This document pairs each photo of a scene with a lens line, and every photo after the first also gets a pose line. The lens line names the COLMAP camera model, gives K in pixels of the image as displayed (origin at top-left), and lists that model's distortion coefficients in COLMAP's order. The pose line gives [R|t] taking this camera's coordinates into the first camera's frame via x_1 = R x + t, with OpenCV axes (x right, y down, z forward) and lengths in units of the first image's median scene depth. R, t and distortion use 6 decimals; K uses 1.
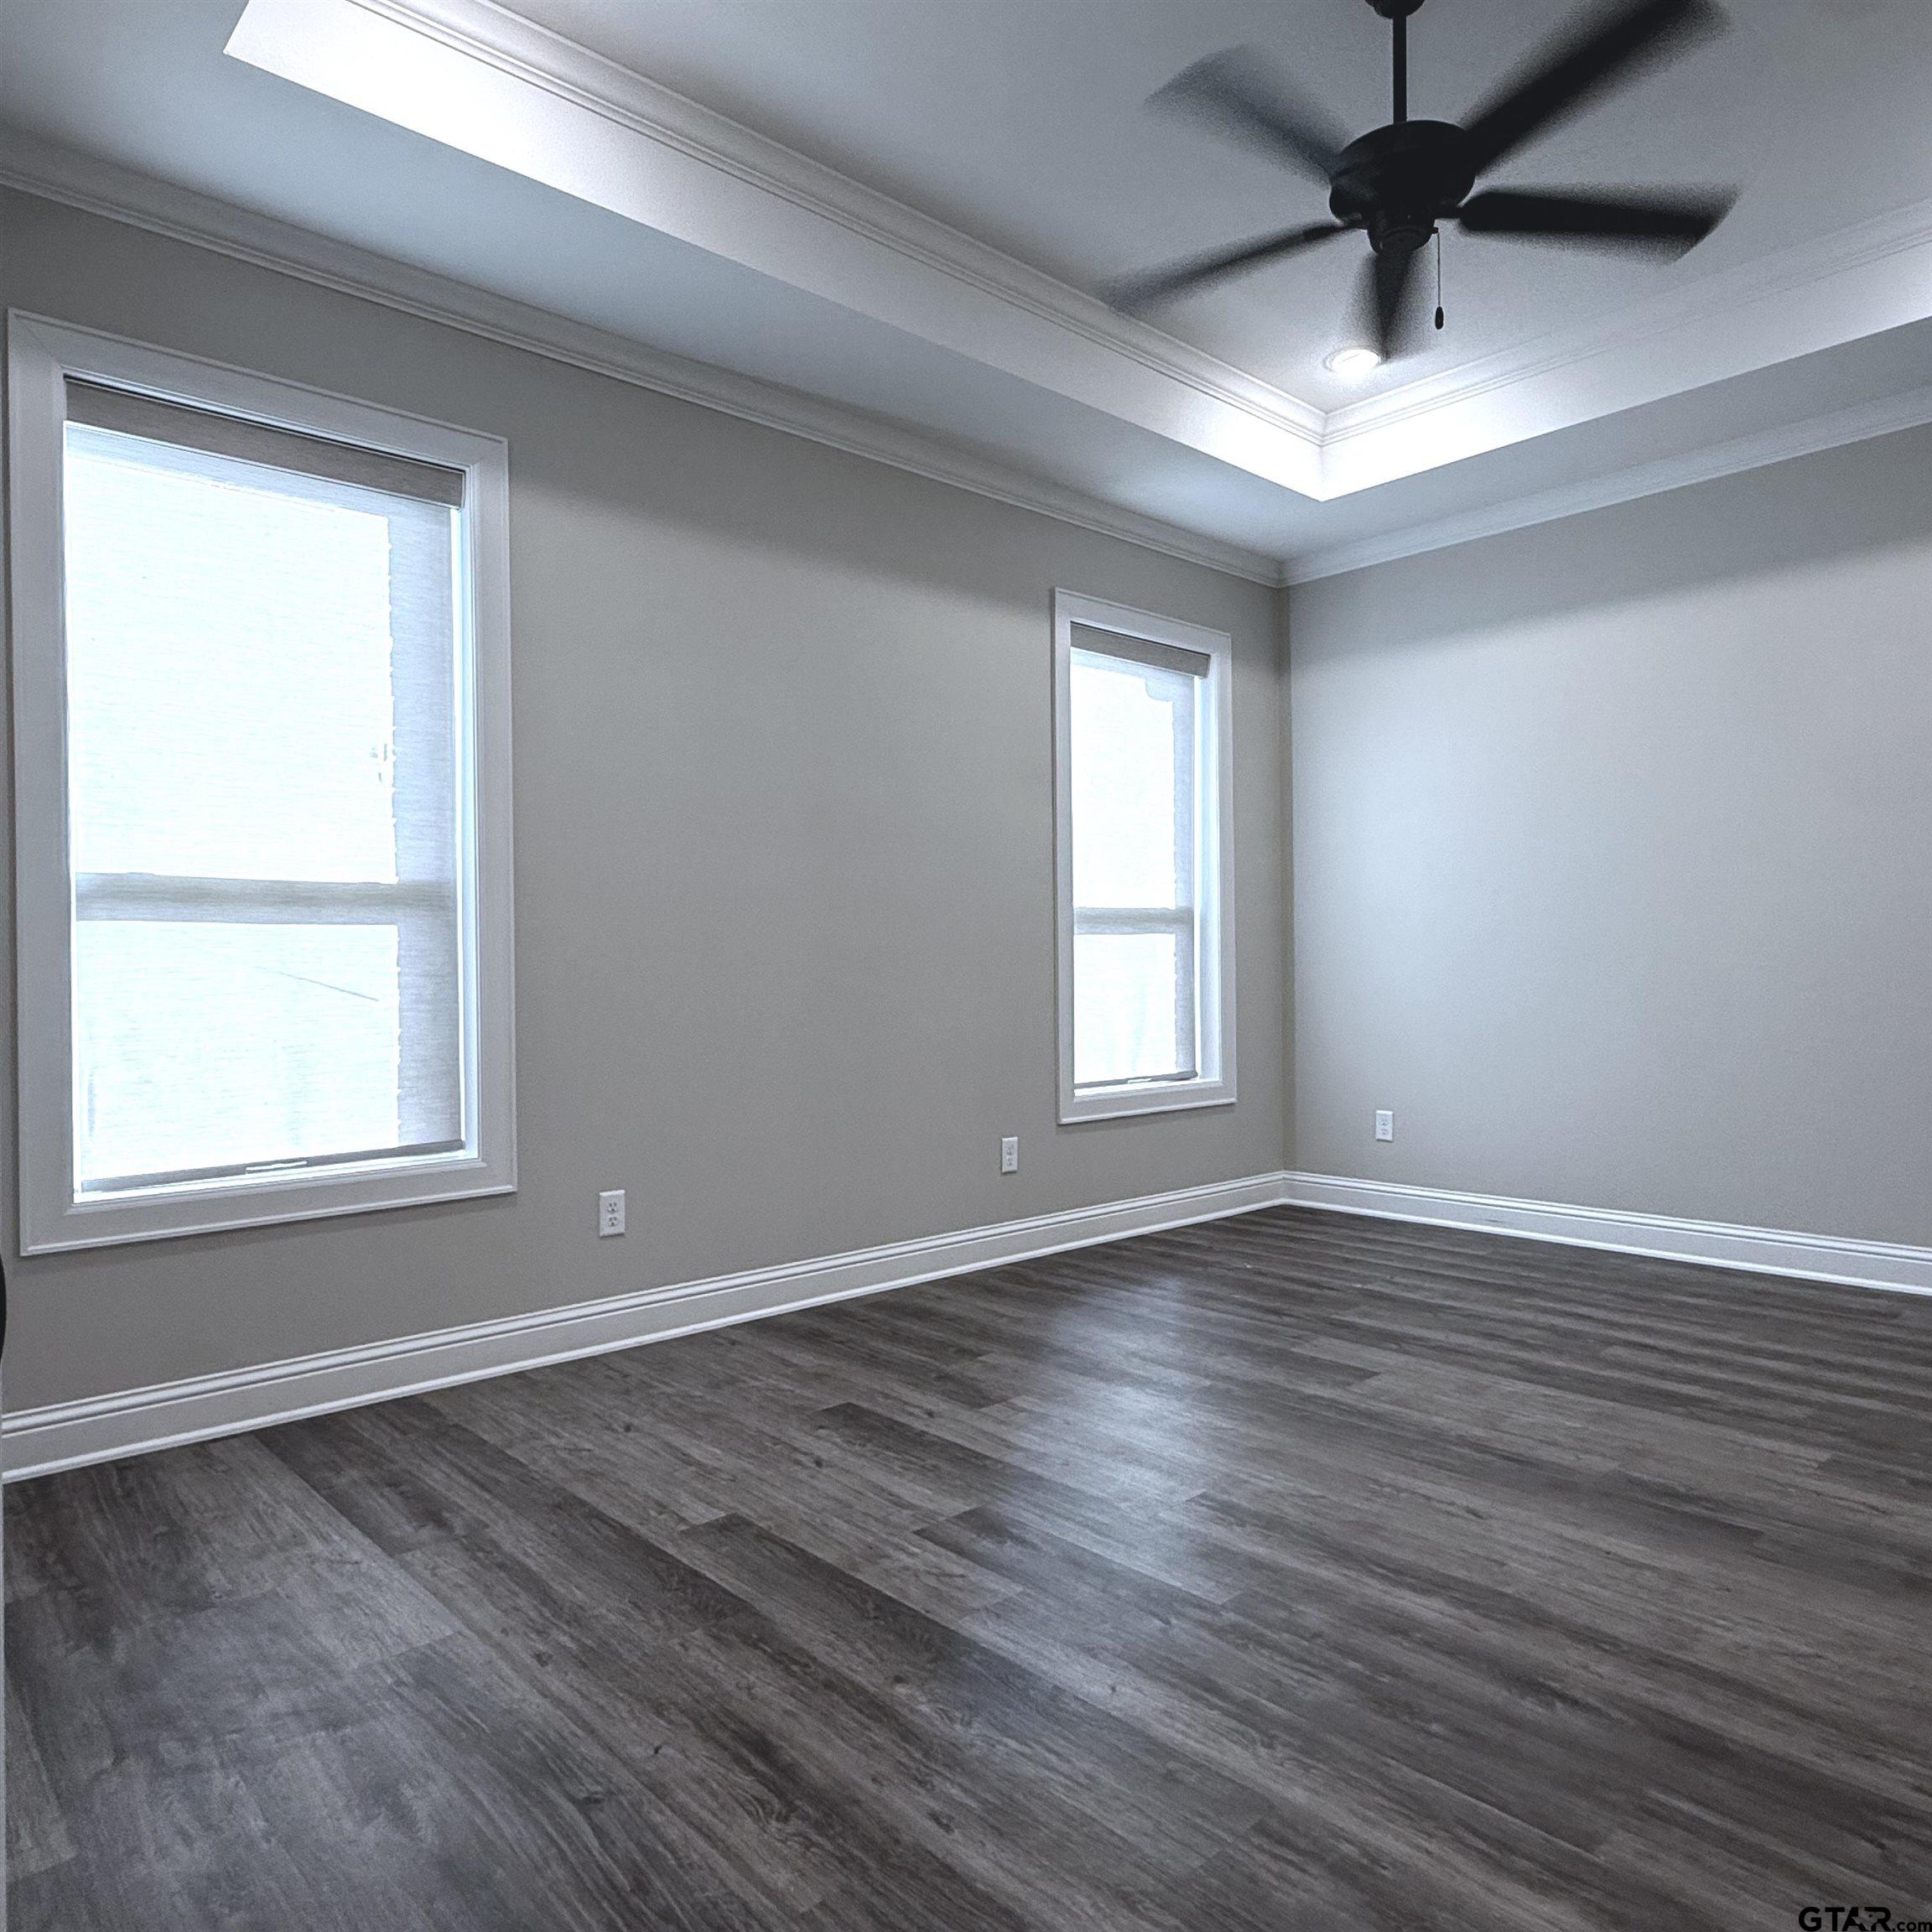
lens RADIAL K [[1329.6, 0, 967.9], [0, 1329.6, 969.9], [0, 0, 1]] dist [-0.001239, 0.001923]
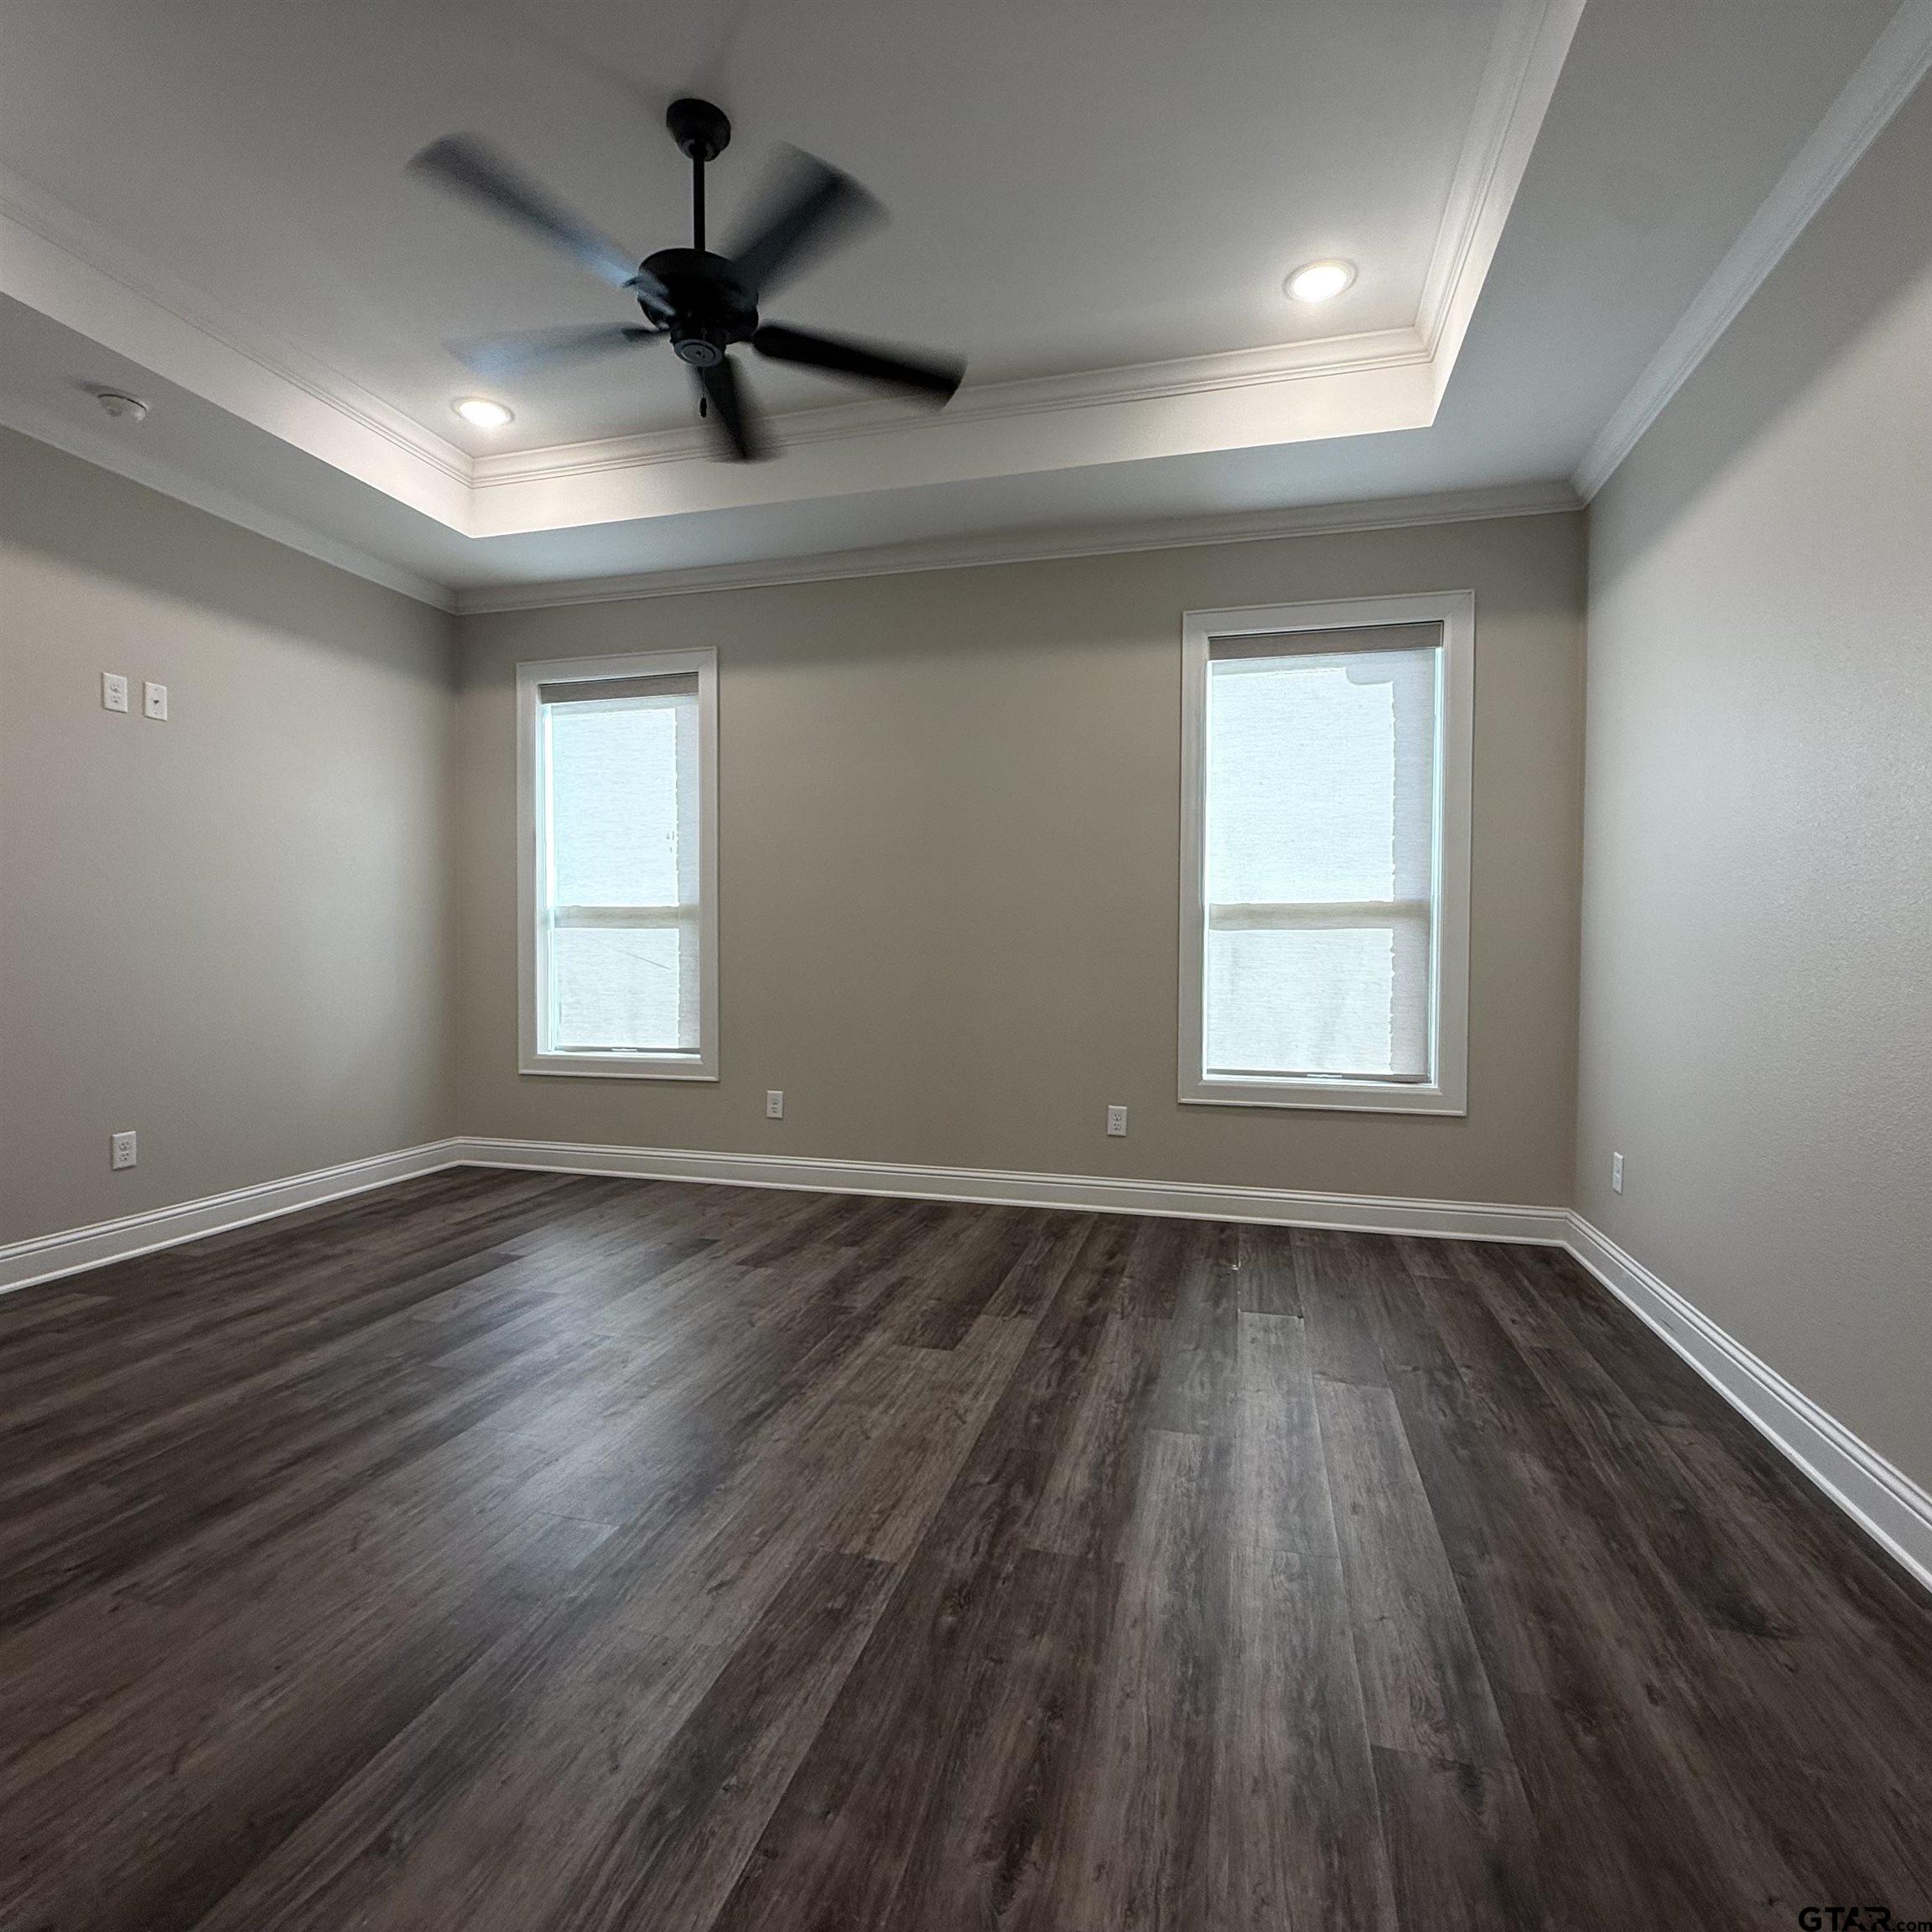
lens RADIAL K [[1032.9, 0, 965.1], [0, 1032.9, 968.3], [0, 0, 1]] dist [0.000487, -0.000136]
pose [[0.535511, 0.032517, -0.843902, 1.123429], [-0.012497, 0.999454, 0.030580, -0.030883], [0.844436, -0.005830, 0.535625, 0.635861]]
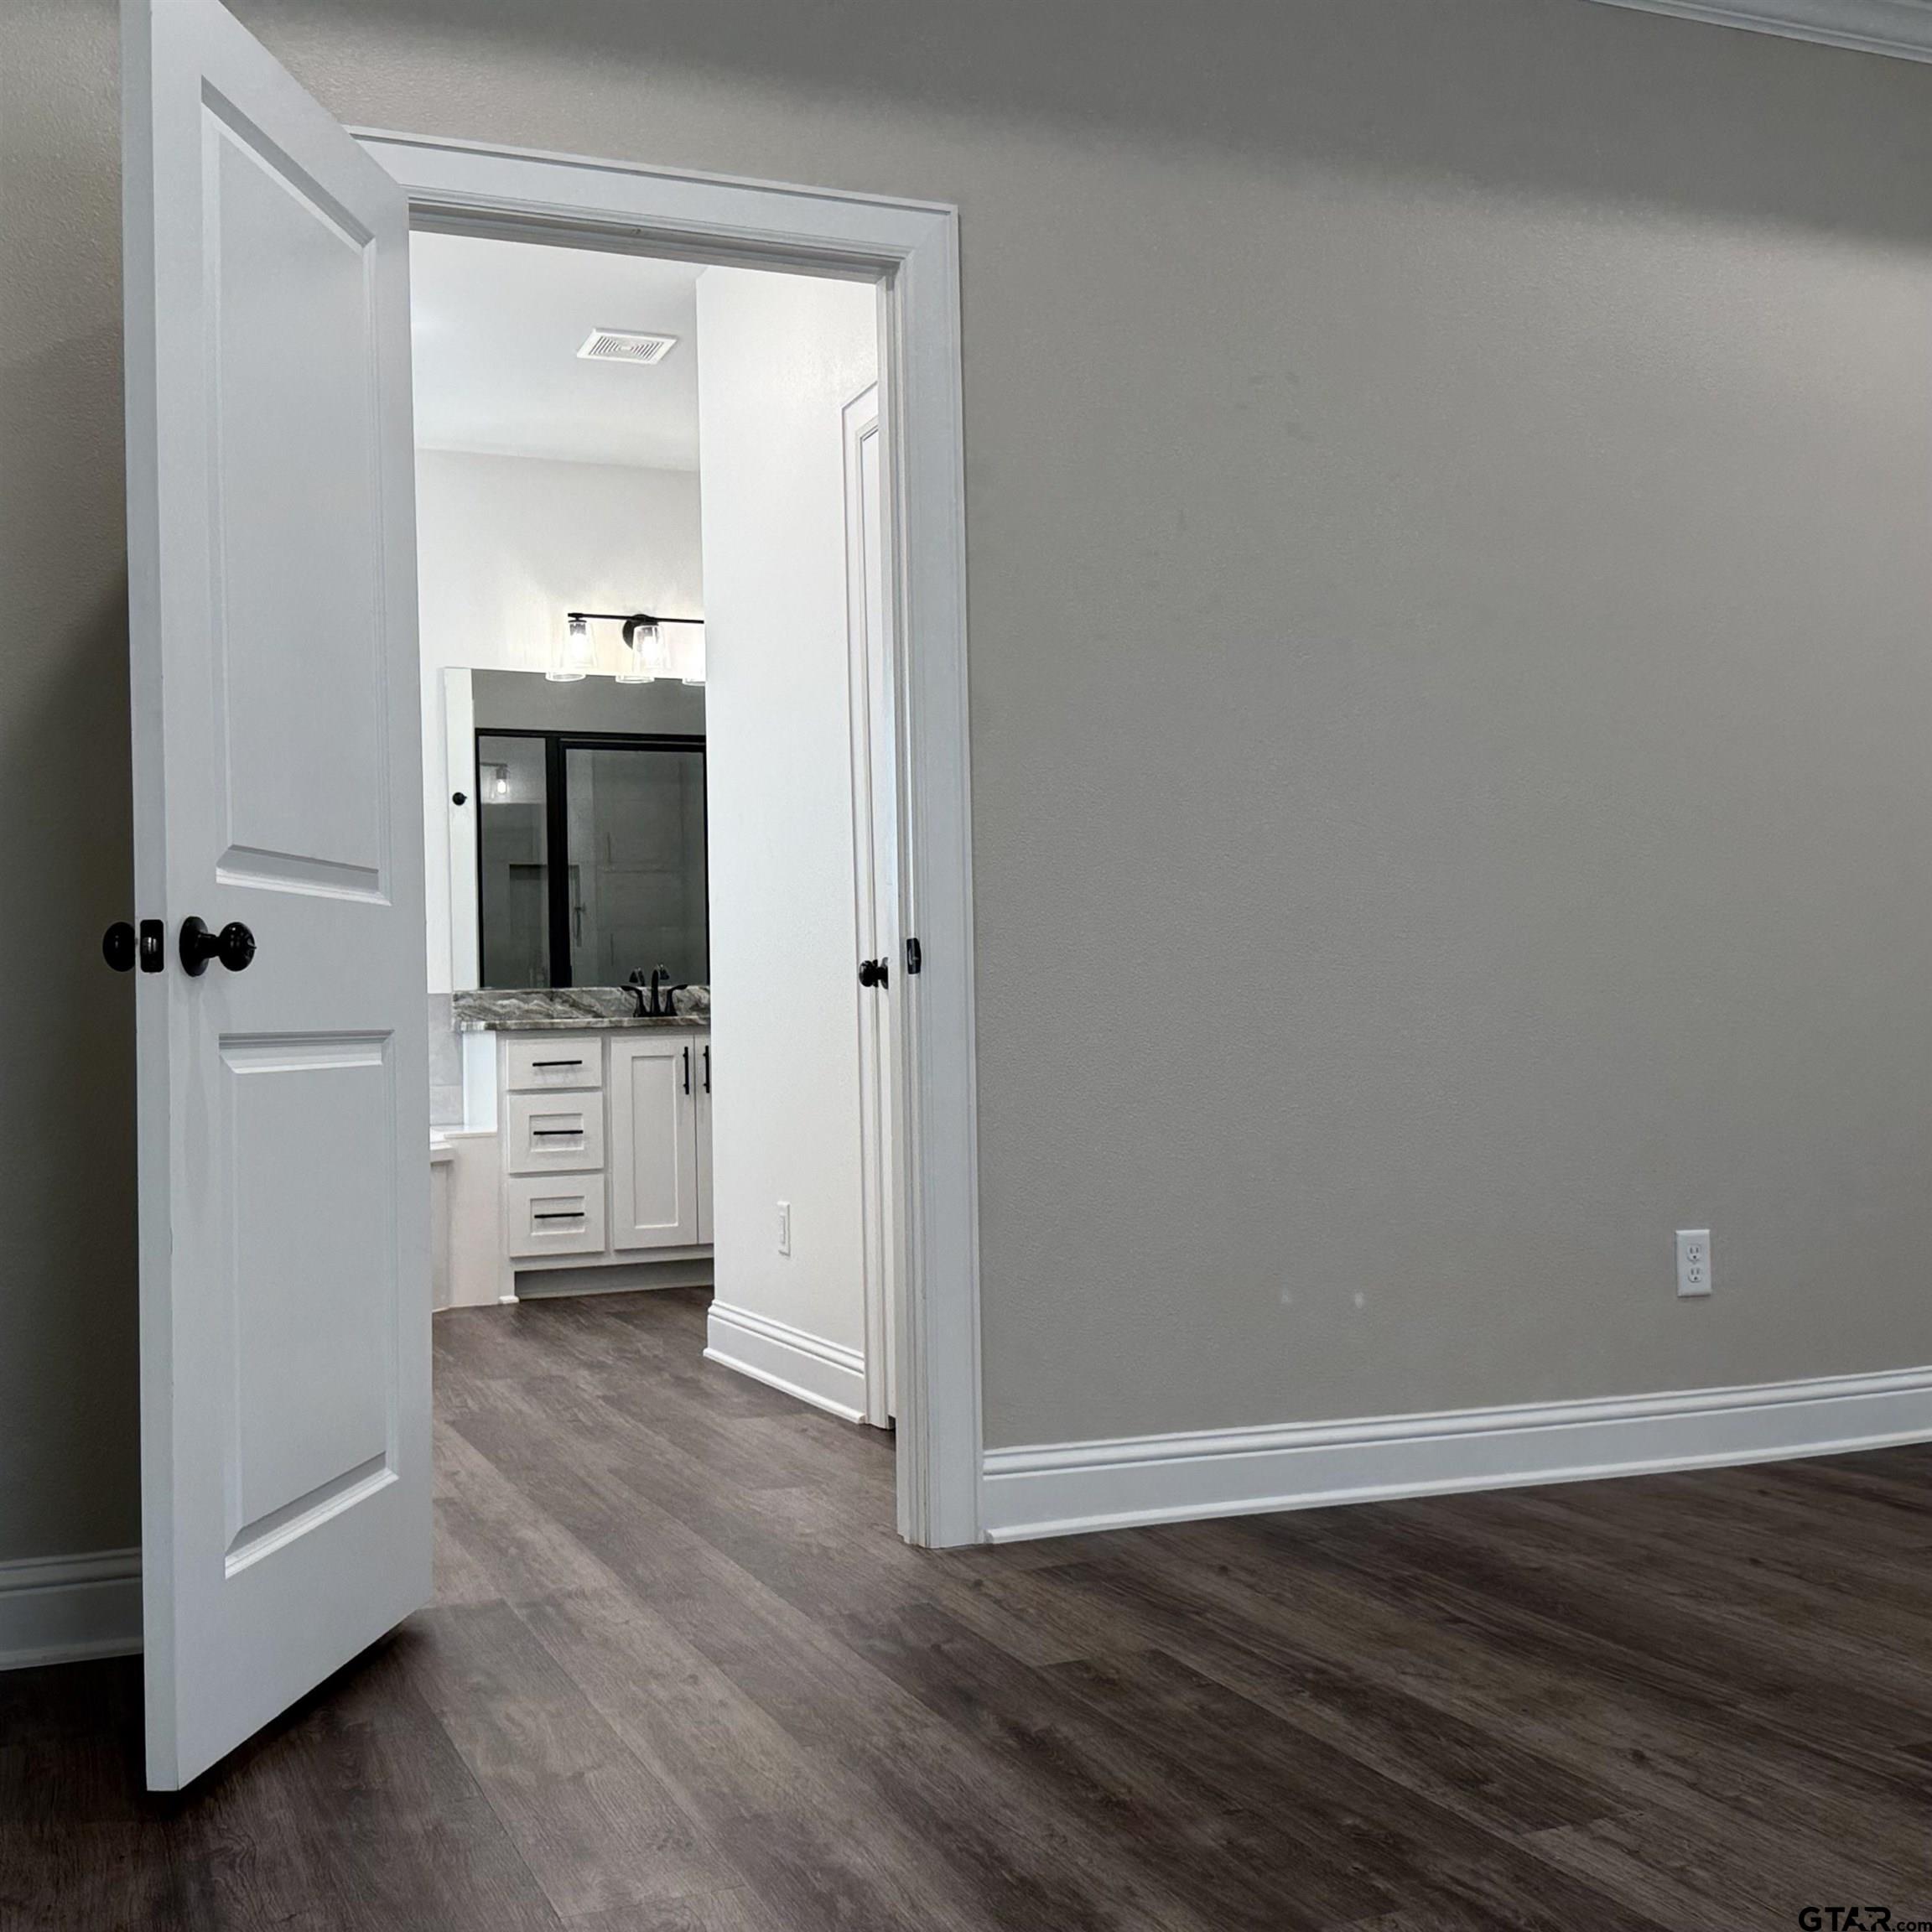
lens RADIAL K [[2249.9, 0, 966.0], [0, 2249.9, 966.0], [0, 0, 1]] dist [0.176862, -0.426363]
pose [[-0.939669, 0.038623, 0.339898, 0.502508], [0.032836, 0.999202, -0.022762, 0.052971], [-0.340506, -0.010227, -0.940187, 1.724429]]
